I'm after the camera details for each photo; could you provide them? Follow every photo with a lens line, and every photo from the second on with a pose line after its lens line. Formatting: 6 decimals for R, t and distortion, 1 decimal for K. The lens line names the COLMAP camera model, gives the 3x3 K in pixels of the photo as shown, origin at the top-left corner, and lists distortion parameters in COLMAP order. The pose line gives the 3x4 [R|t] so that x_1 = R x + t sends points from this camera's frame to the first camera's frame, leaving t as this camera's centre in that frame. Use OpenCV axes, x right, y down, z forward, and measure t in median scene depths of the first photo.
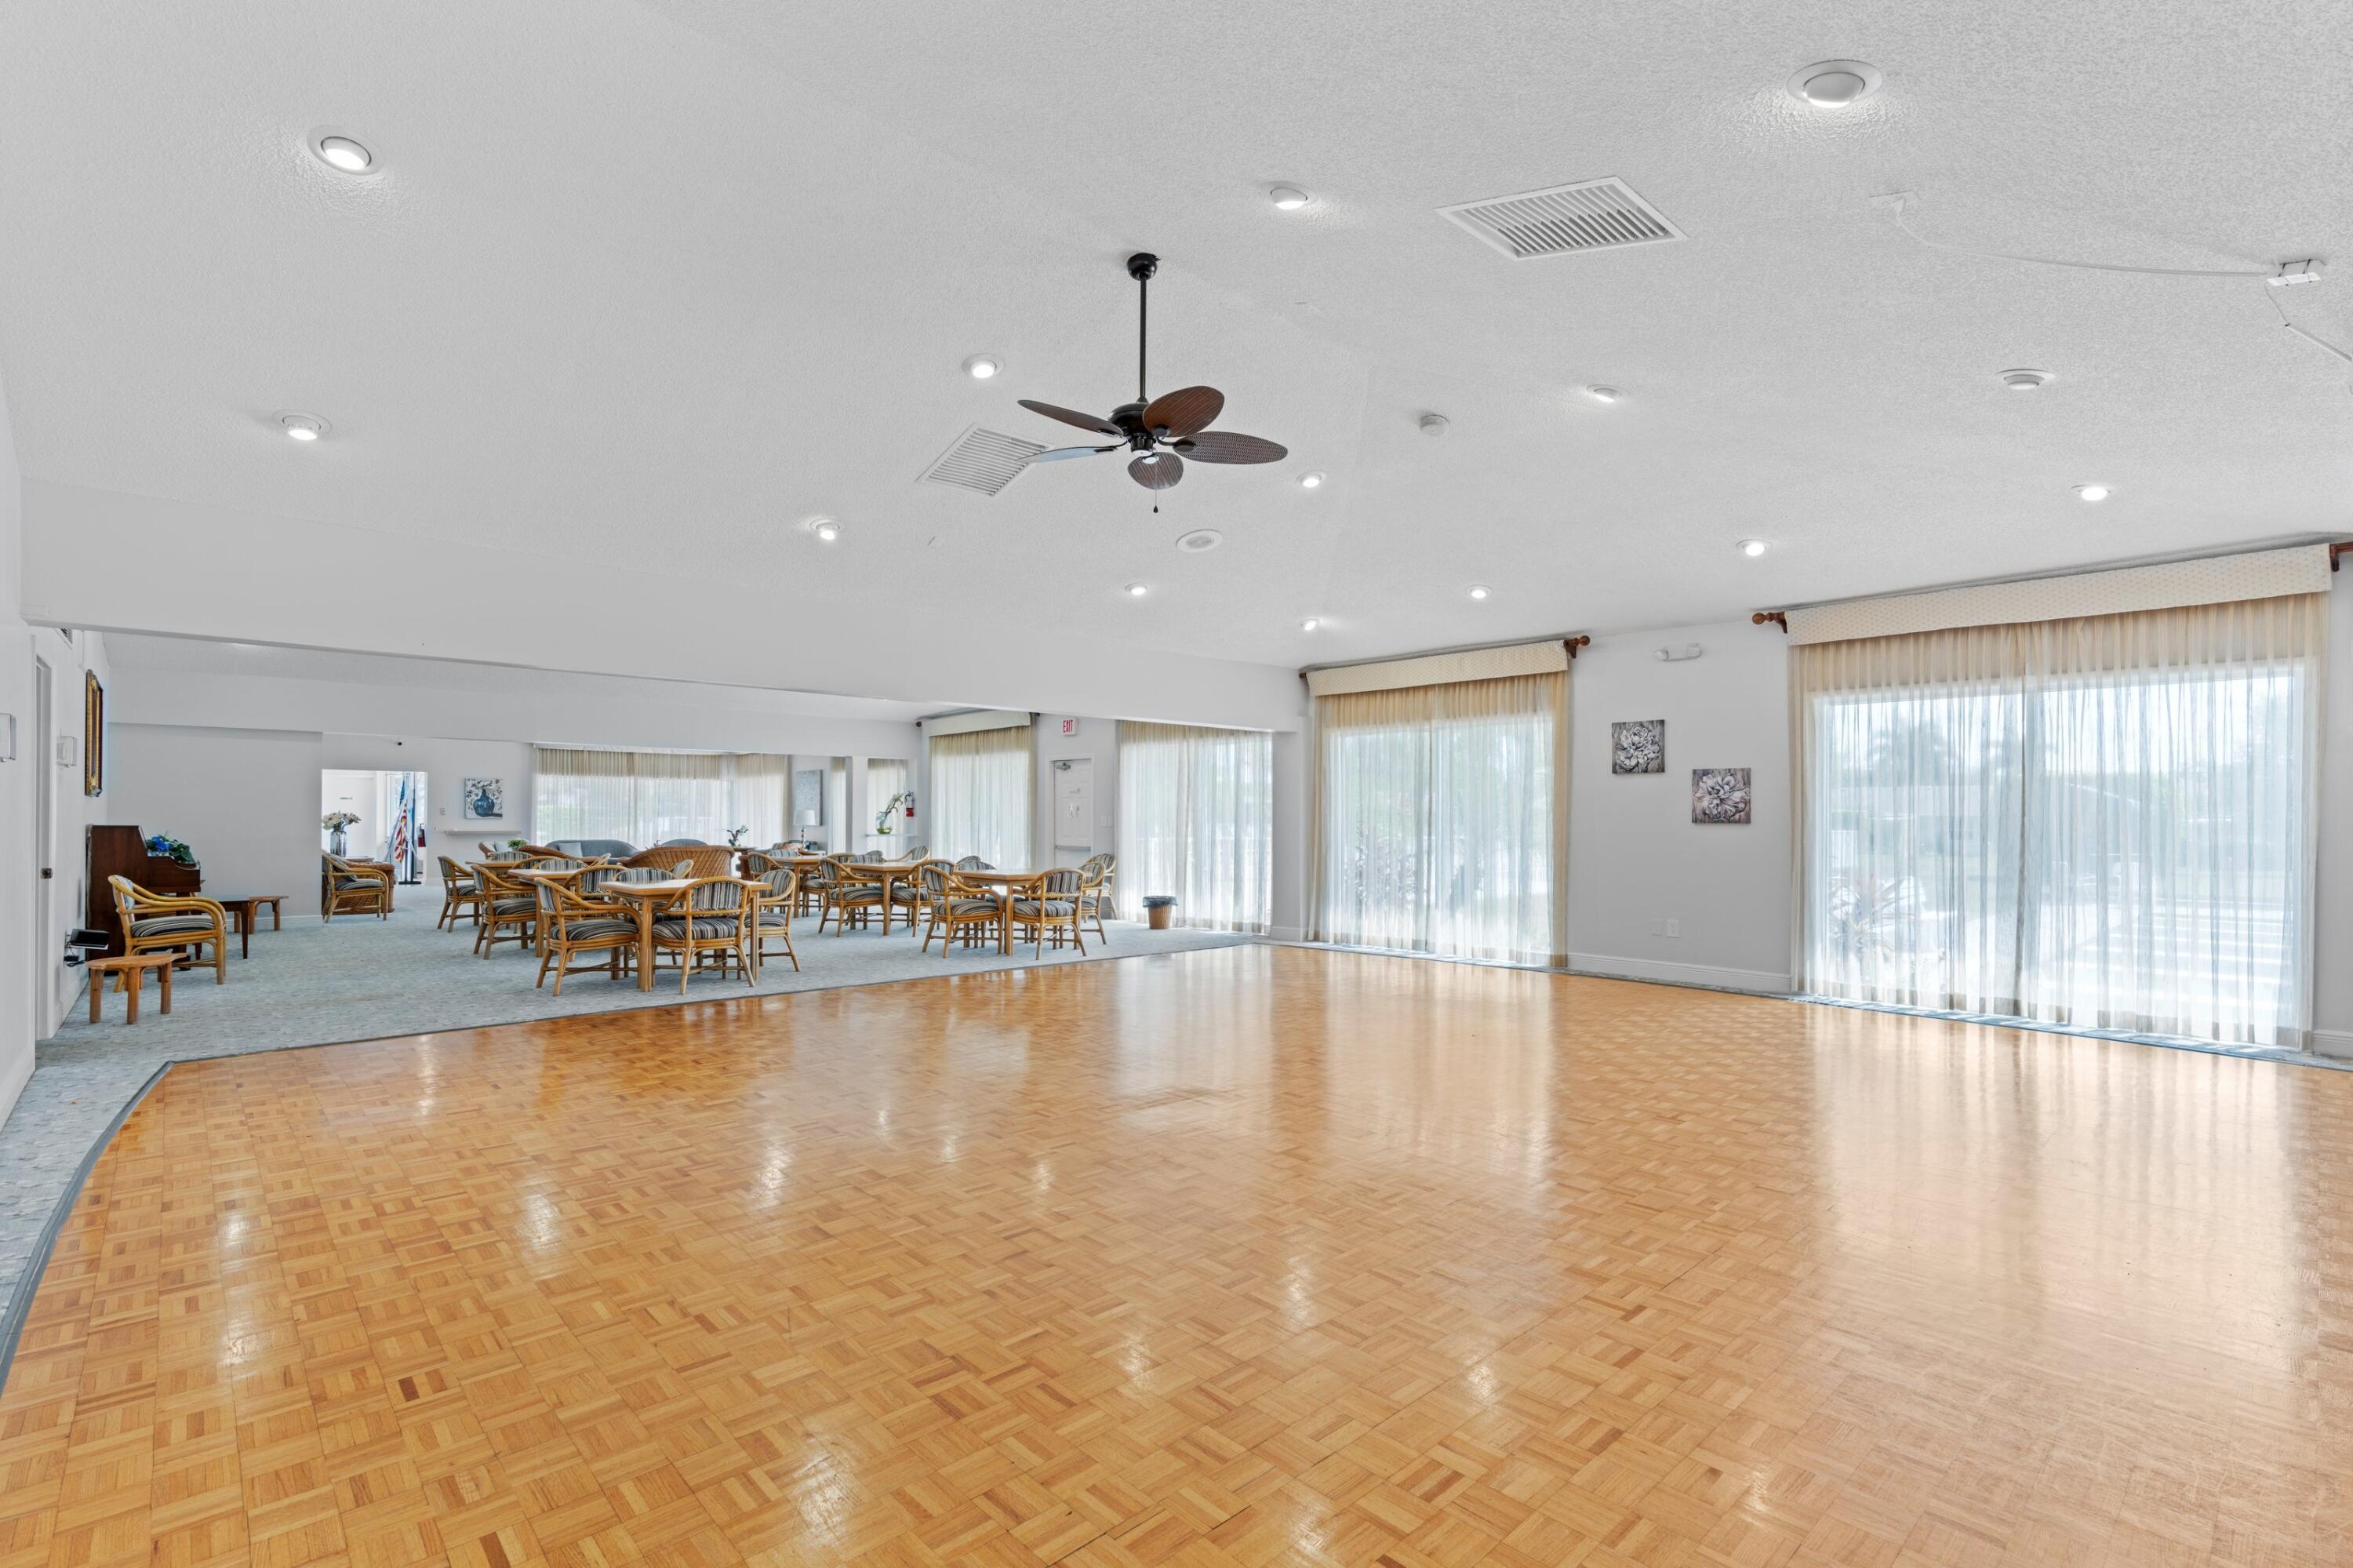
lens RADIAL K [[1059.9, 0, 1172.3], [0, 1059.9, 822.2], [0, 0, 1]] dist [-0.000046, 0.000546]
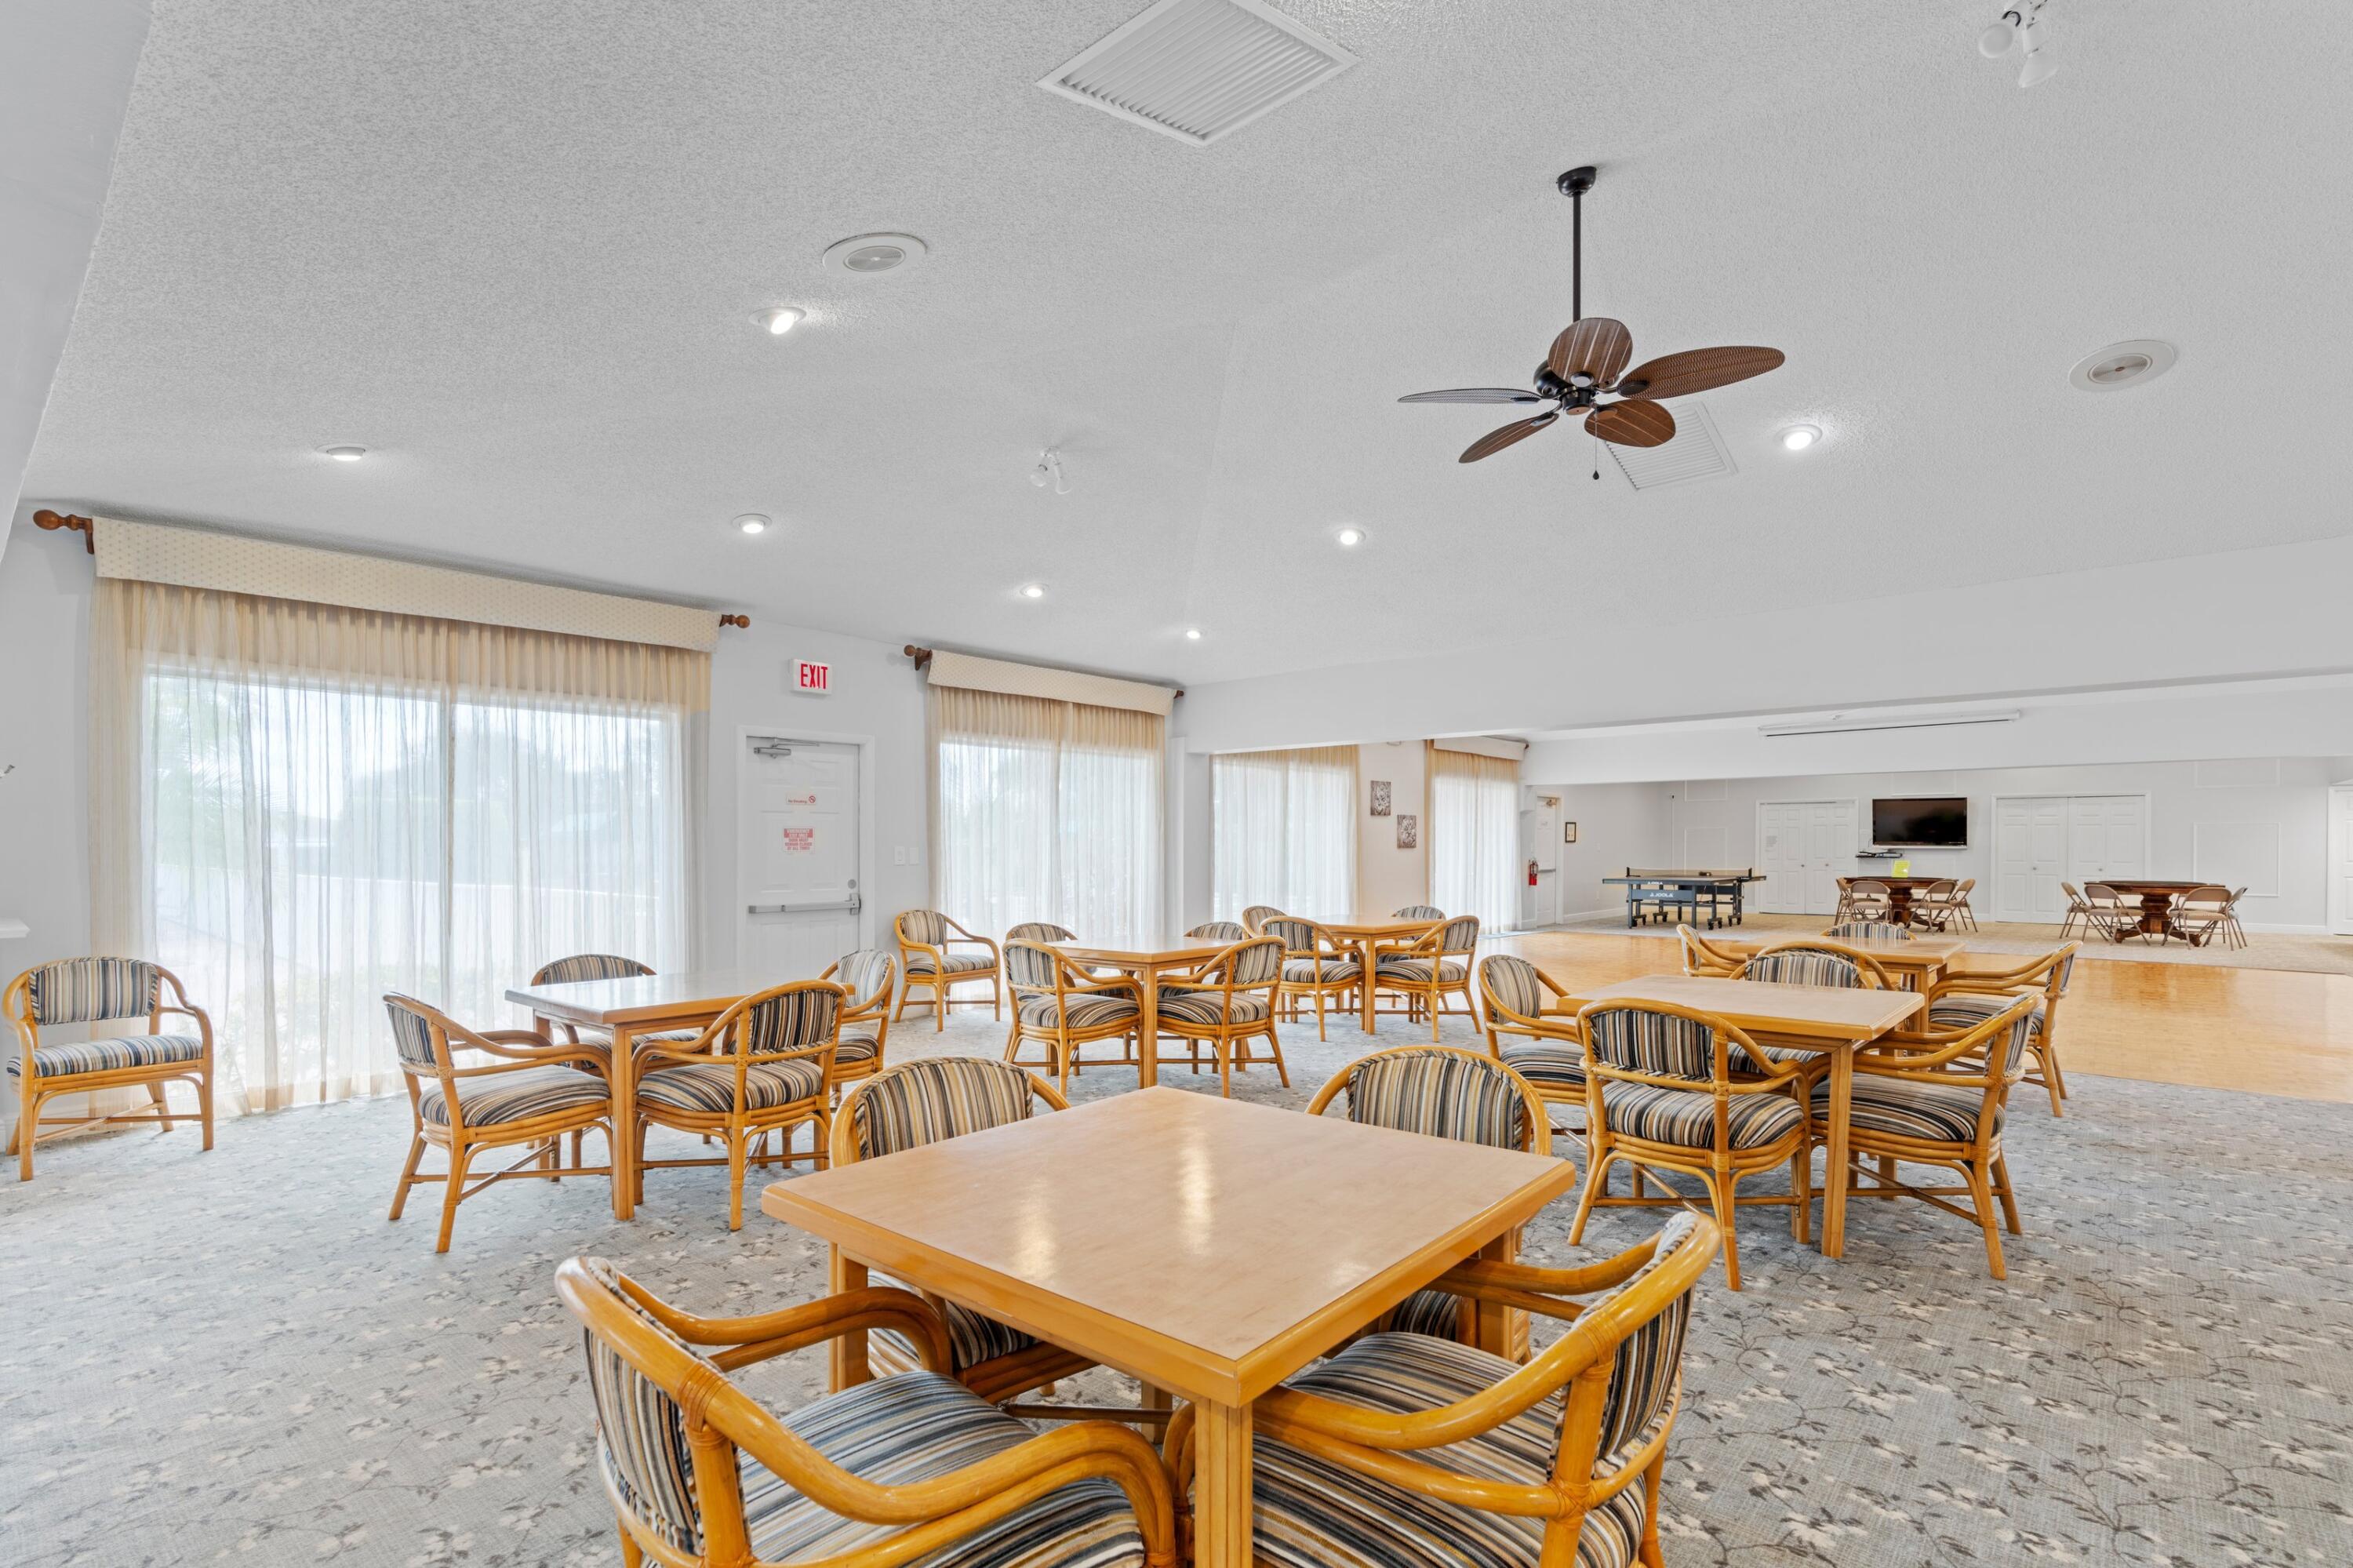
lens RADIAL K [[1167.3, 0, 1184.9], [0, 1167.3, 828.3], [0, 0, 1]] dist [-0.010169, 0.012180]
pose [[-0.091815, -0.002843, 0.995772, -0.873409], [-0.009027, 0.999957, 0.002022, -0.021724], [-0.995735, -0.008803, -0.091837, 1.070642]]
